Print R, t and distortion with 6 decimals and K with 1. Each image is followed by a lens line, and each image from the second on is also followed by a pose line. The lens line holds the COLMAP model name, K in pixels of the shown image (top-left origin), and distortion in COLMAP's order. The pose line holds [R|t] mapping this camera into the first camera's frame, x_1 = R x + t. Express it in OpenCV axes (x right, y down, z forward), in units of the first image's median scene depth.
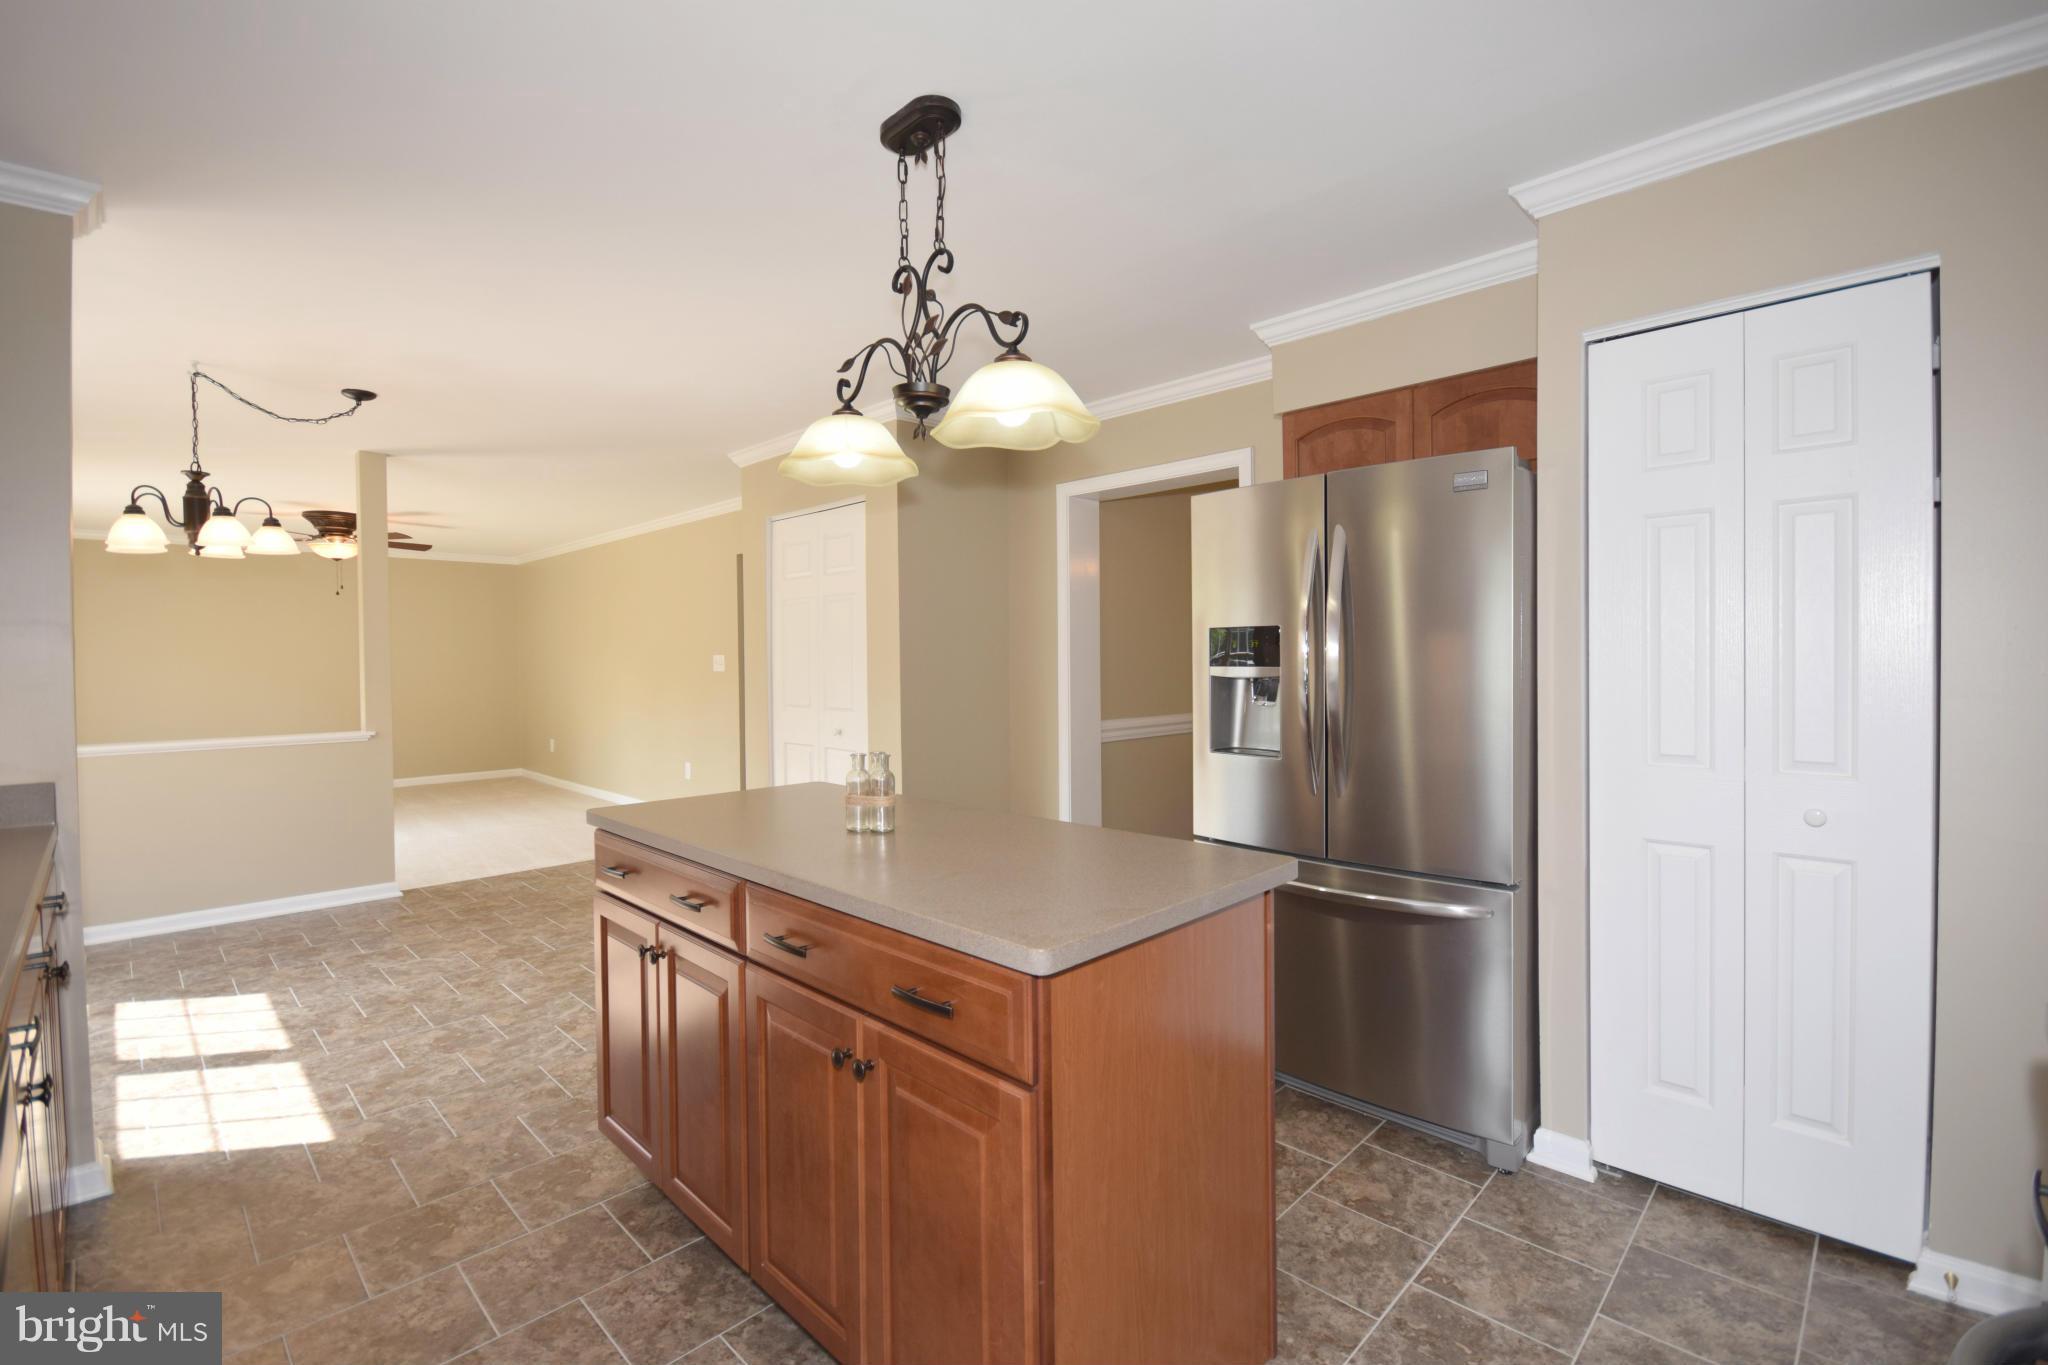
lens RADIAL K [[879.0, 0, 1024.0], [0, 879.0, 682.5], [0, 0, 1]] dist [-0.001691, -0.000430]
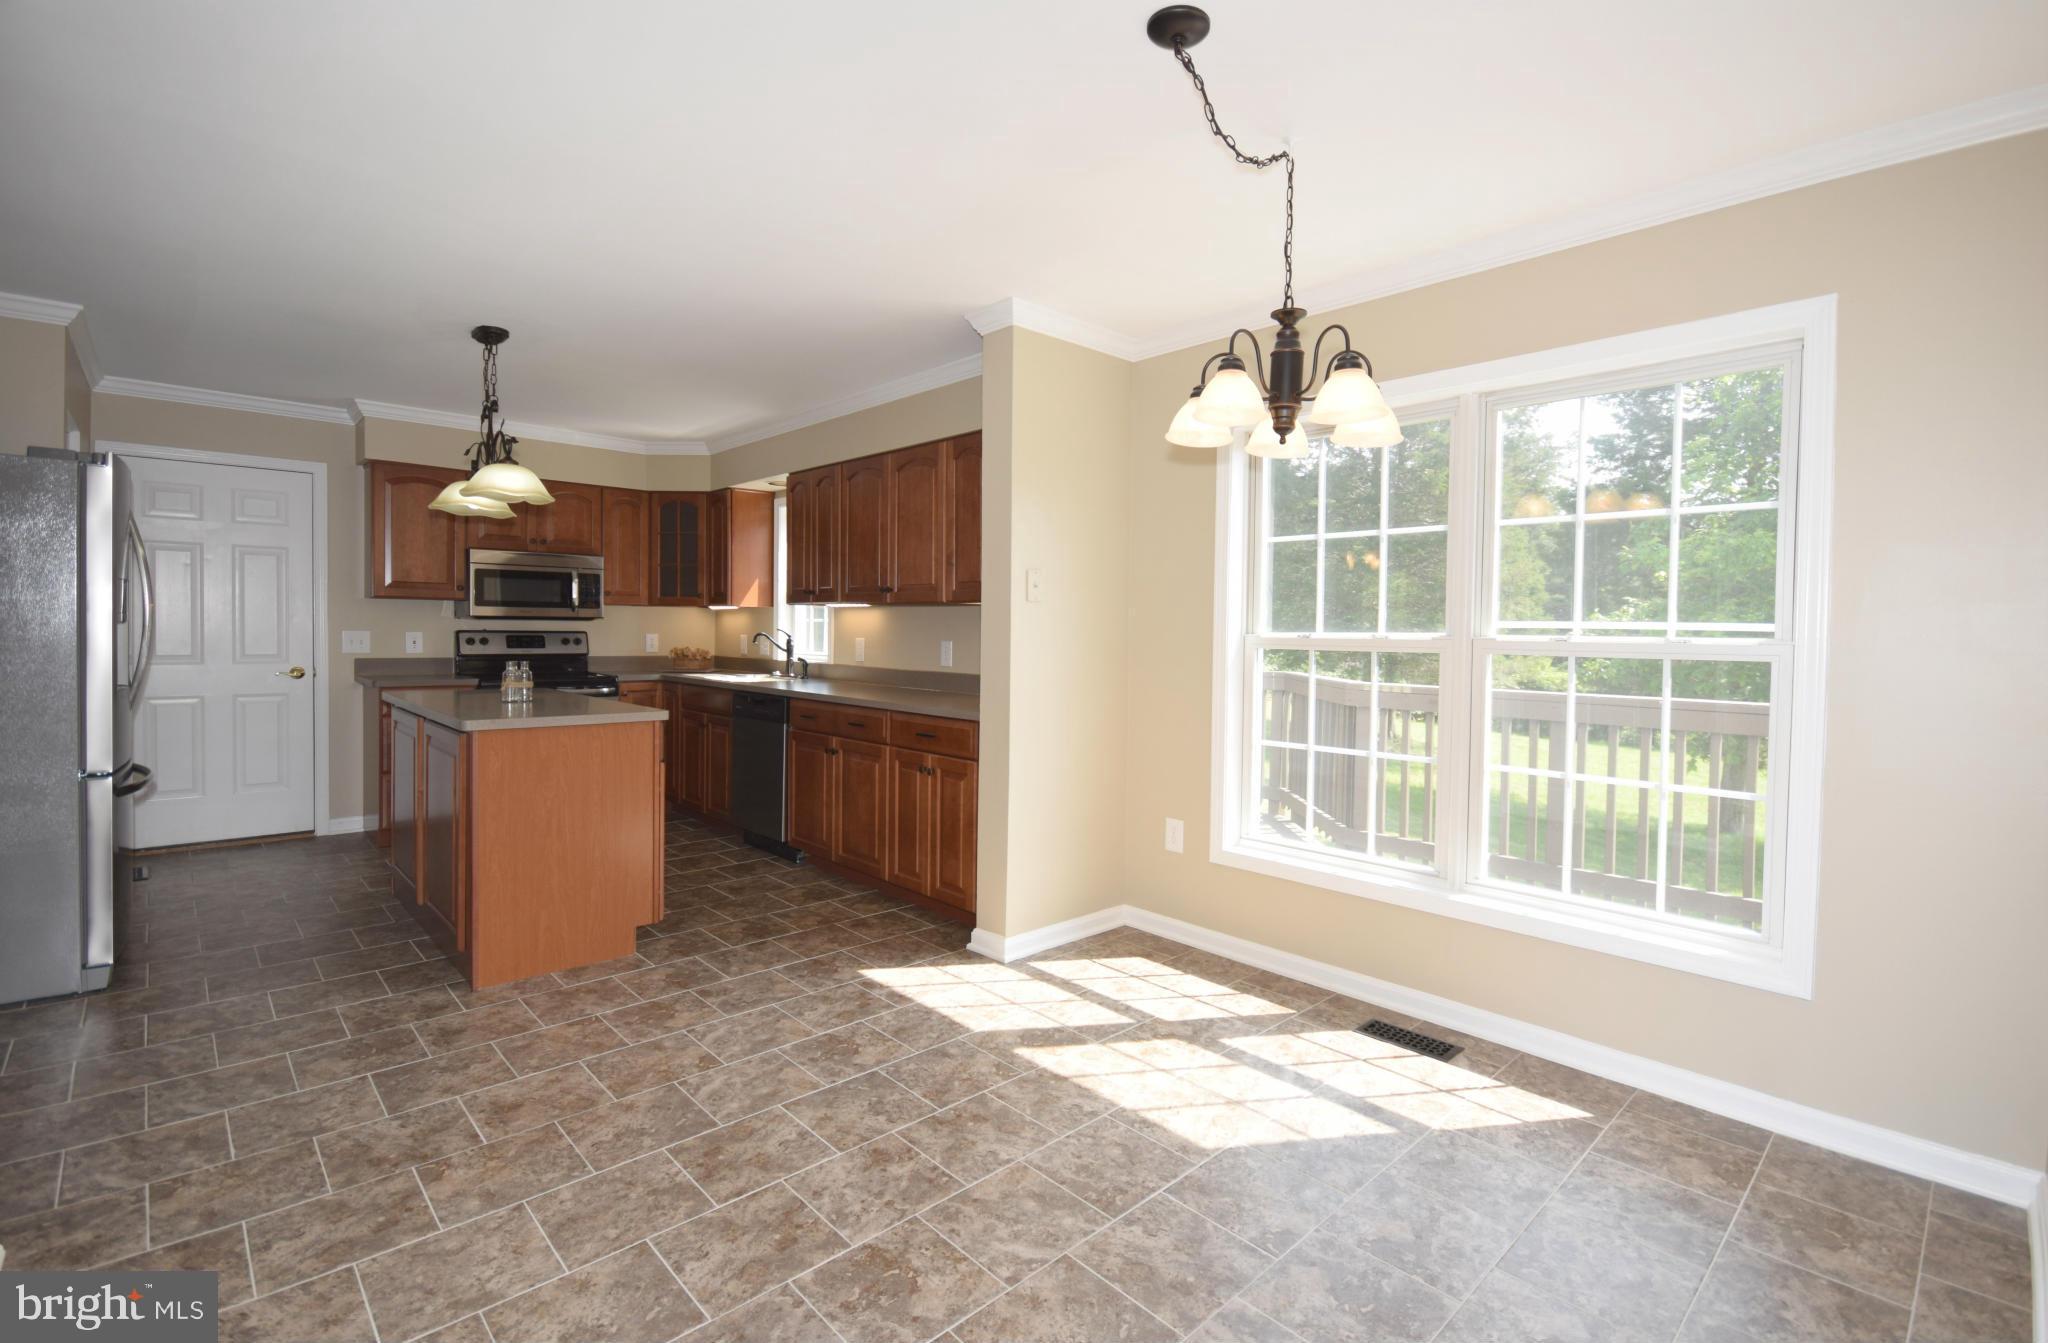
lens RADIAL K [[939.8, 0, 1055.4], [0, 939.8, 663.7], [0, 0, 1]] dist [0.000145, 0.000166]
pose [[-0.999341, -0.006392, 0.035729, -1.028532], [-0.004145, 0.998029, 0.062611, -0.034332], [-0.036059, 0.062421, -0.997398, 2.170893]]
